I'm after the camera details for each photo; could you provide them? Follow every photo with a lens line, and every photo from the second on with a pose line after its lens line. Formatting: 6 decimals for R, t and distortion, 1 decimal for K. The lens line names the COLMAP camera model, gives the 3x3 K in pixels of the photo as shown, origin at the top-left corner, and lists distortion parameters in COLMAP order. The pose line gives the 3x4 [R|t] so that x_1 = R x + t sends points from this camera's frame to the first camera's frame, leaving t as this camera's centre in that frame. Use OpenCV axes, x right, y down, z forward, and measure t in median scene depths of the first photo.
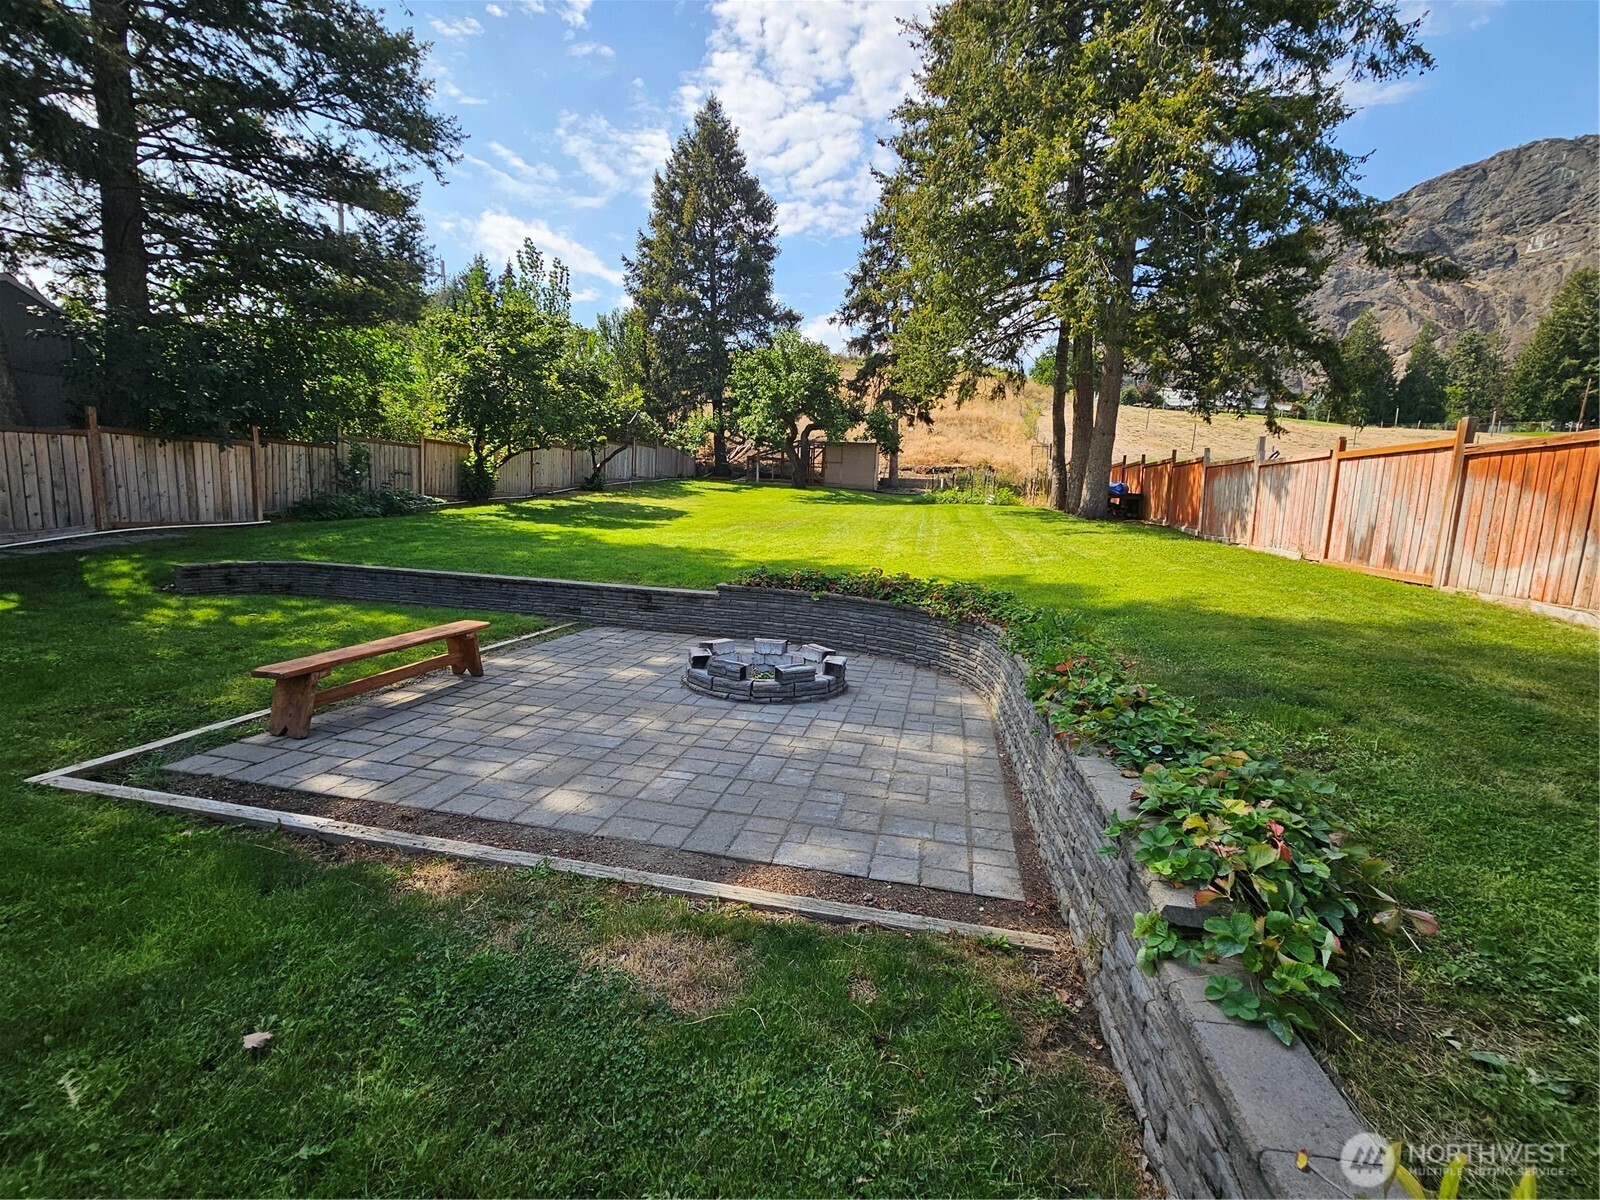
lens RADIAL K [[656.3, 0, 795.8], [0, 656.3, 590.1], [0, 0, 1]] dist [-0.001358, 0.002590]
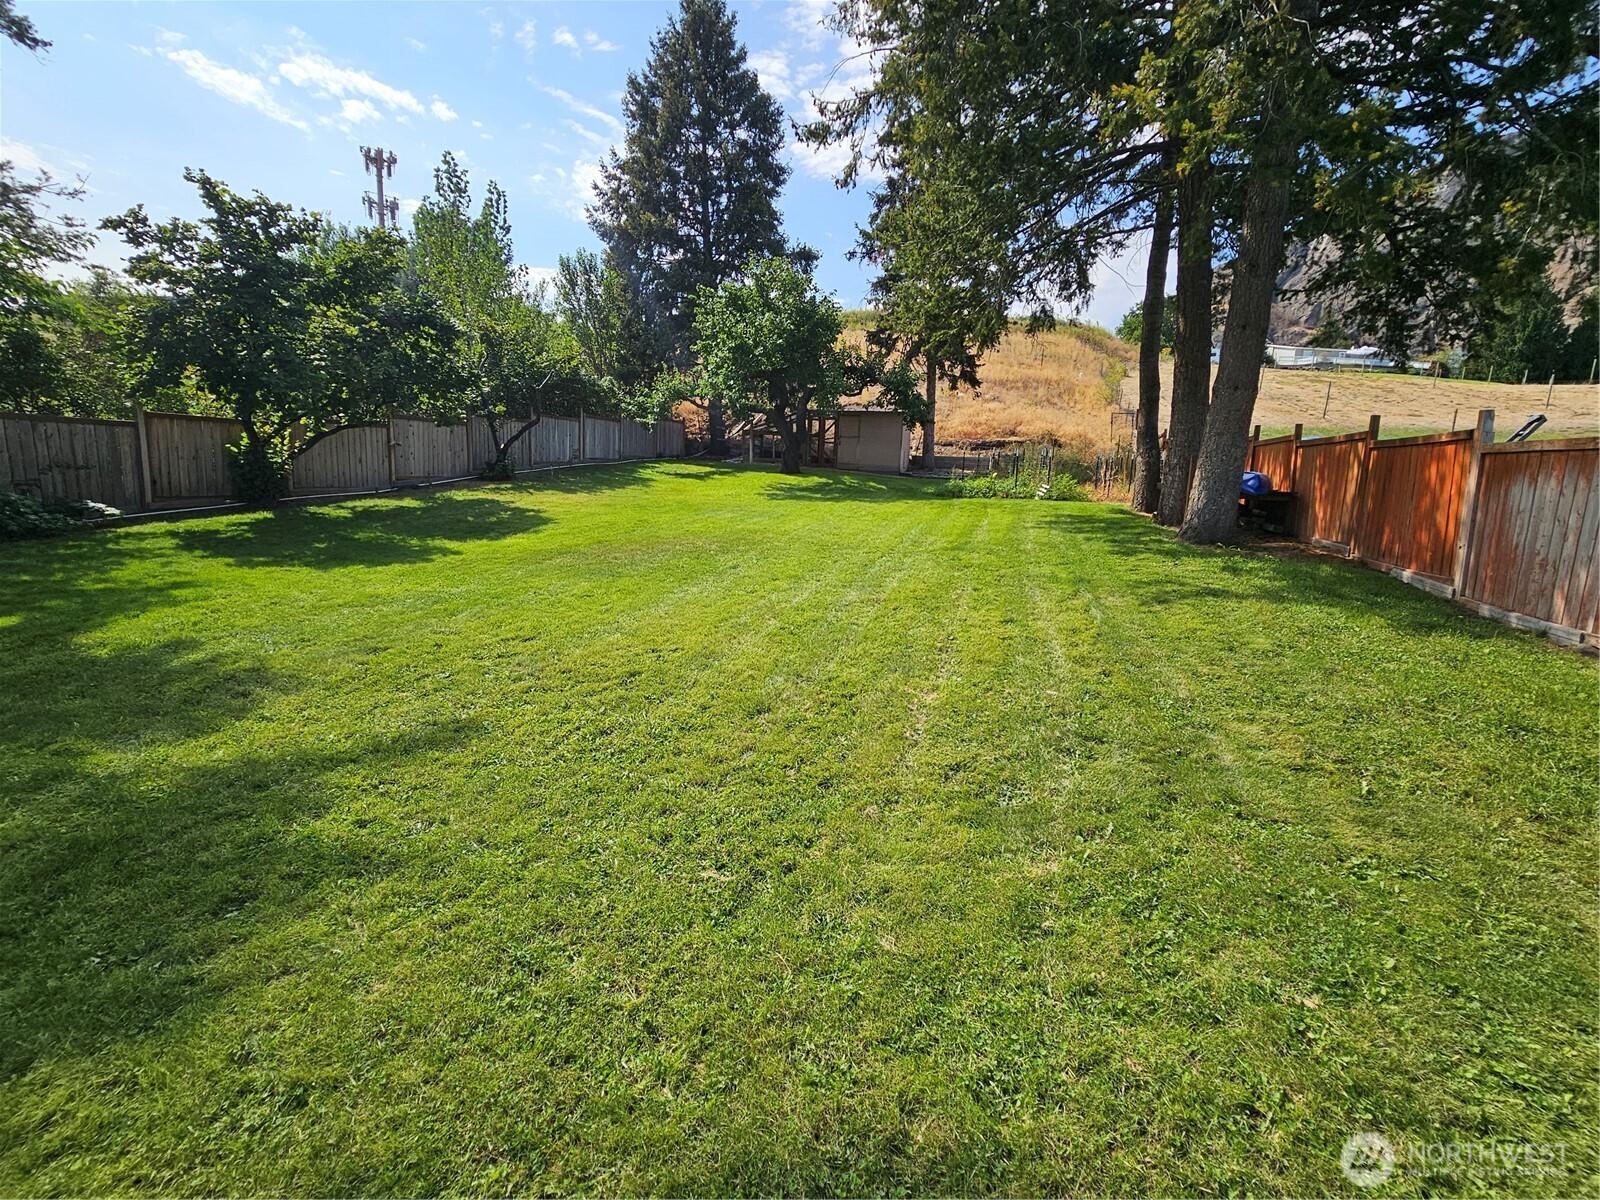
lens RADIAL K [[656.3, 0, 808.9], [0, 656.3, 584.7], [0, 0, 1]] dist [-0.001358, 0.002590]
pose [[0.995926, 0.010432, -0.089567, 0.087122], [-0.007371, 0.999379, 0.034444, -0.047067], [0.089871, -0.033643, 0.995385, 0.218689]]
